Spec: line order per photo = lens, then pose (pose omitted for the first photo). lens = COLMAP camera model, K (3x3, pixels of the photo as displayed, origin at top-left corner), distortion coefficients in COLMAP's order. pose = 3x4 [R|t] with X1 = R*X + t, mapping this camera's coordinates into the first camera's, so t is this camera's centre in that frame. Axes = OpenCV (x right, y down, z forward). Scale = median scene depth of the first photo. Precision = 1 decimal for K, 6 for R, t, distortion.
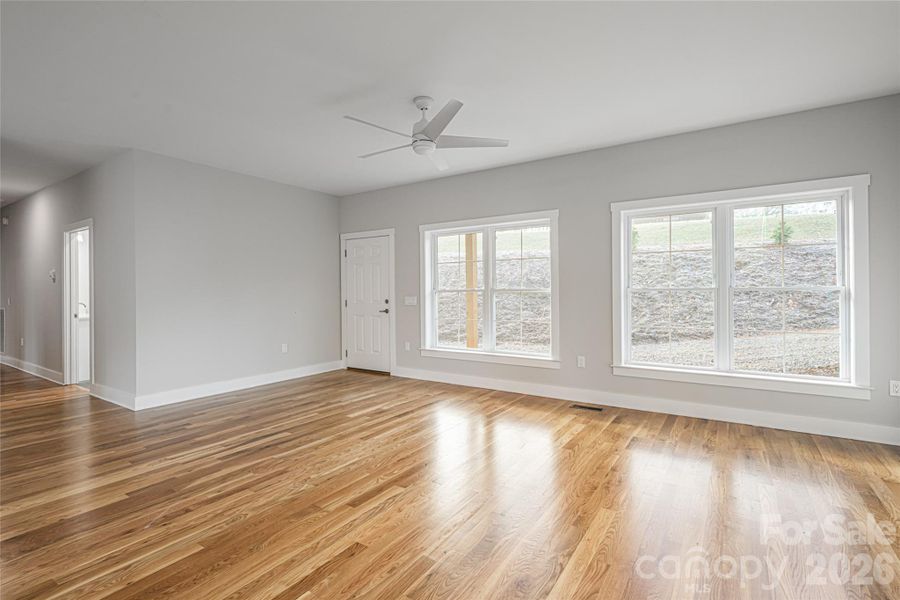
lens RADIAL K [[424.3, 0, 452.2], [0, 424.3, 292.1], [0, 0, 1]] dist [0.001029, -0.000021]
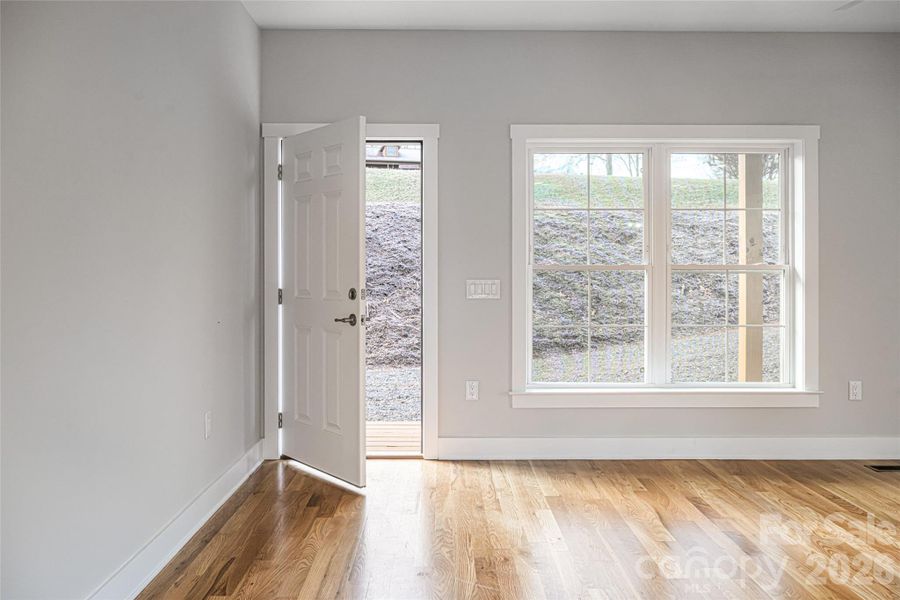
lens RADIAL K [[707.0, 0, 450.8], [0, 707.0, 273.1], [0, 0, 1]] dist [-0.006163, -0.001141]
pose [[0.830569, 0.007091, 0.556871, -0.528559], [-0.005238, 0.999974, -0.004921, 0.007331], [-0.556892, 0.001170, 0.830584, 0.379843]]
